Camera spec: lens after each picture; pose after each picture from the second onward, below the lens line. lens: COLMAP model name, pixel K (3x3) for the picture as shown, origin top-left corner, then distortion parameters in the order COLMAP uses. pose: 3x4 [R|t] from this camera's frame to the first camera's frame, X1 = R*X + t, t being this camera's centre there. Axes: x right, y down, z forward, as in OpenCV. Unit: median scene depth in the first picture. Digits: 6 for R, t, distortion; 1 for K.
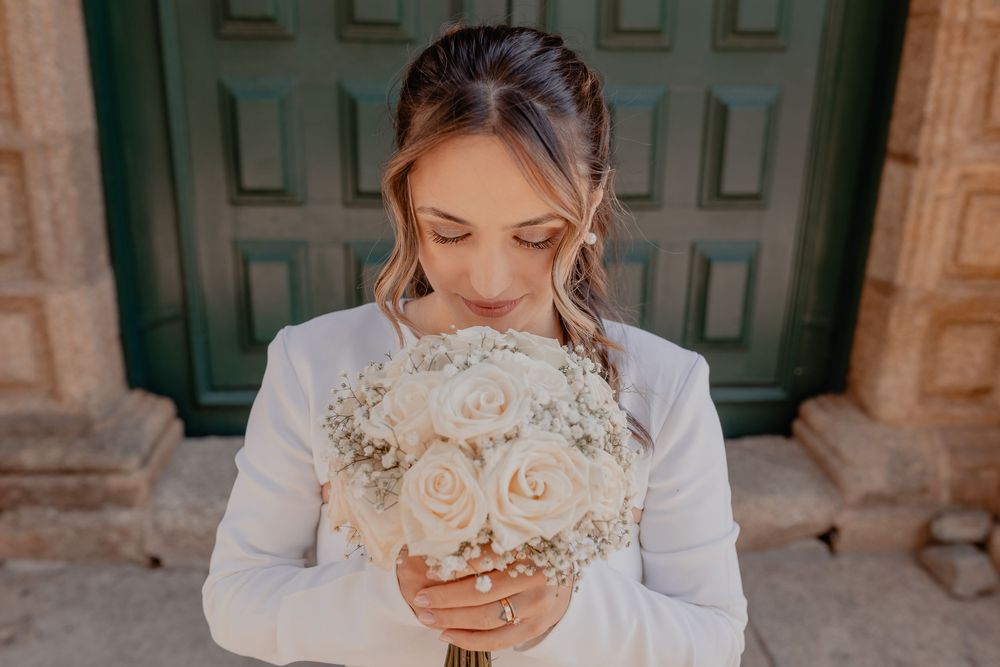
lens RADIAL K [[811.5, 0, 499.3], [0, 811.5, 336.6], [0, 0, 1]] dist [-0.024168, -0.013591]
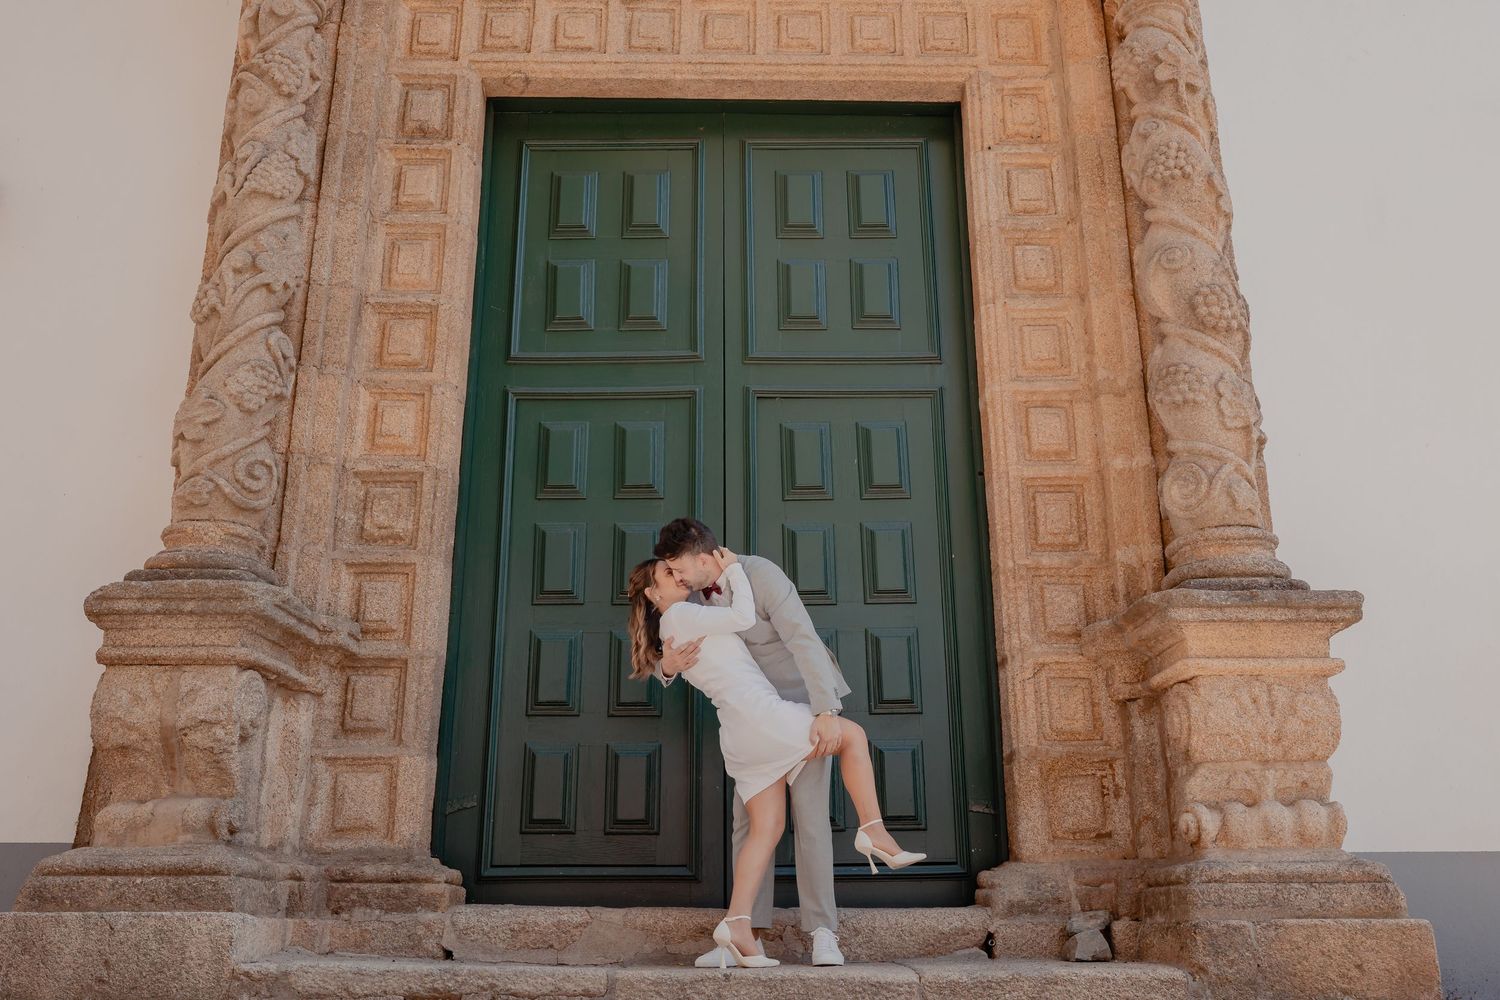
lens RADIAL K [[1217.3, 0, 734.7], [0, 1217.3, 491.6], [0, 0, 1]] dist [-0.024168, -0.013591]
pose [[0.998177, -0.038744, -0.046276, 0.145329], [0.003672, 0.804311, -0.594197, 0.828530], [0.060242, 0.592944, 0.802987, -0.951478]]
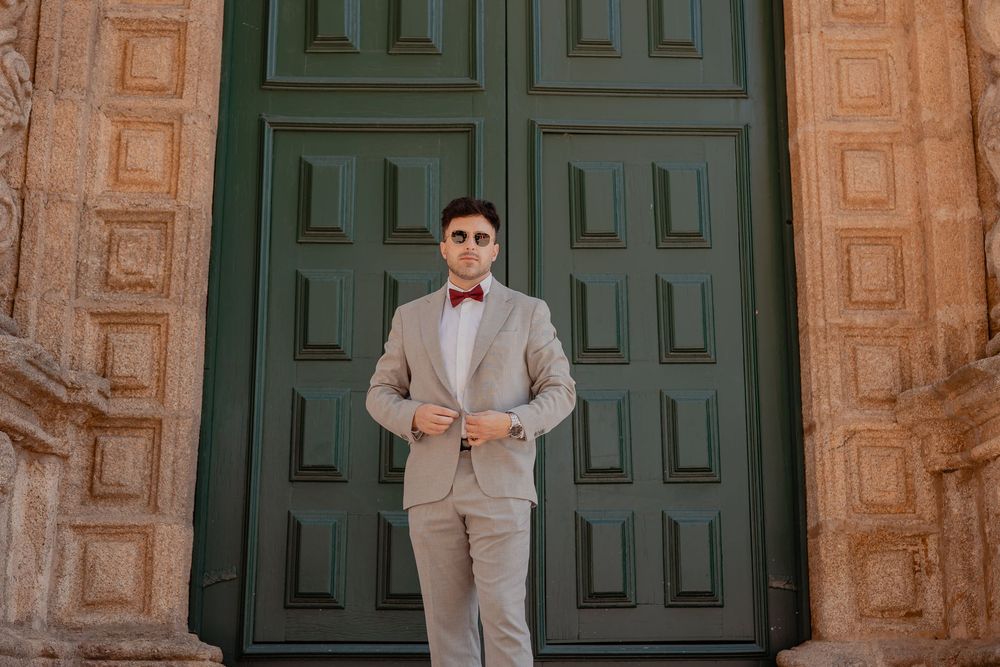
lens RADIAL K [[1408.6, 0, 501.8], [0, 1408.6, 330.7], [0, 0, 1]] dist [-0.018532, 0.000000]
pose [[0.999645, -0.022224, -0.014718, 0.039685], [0.011129, 0.849698, -0.527152, 0.866549], [0.024221, 0.526801, 0.849644, -1.070140]]
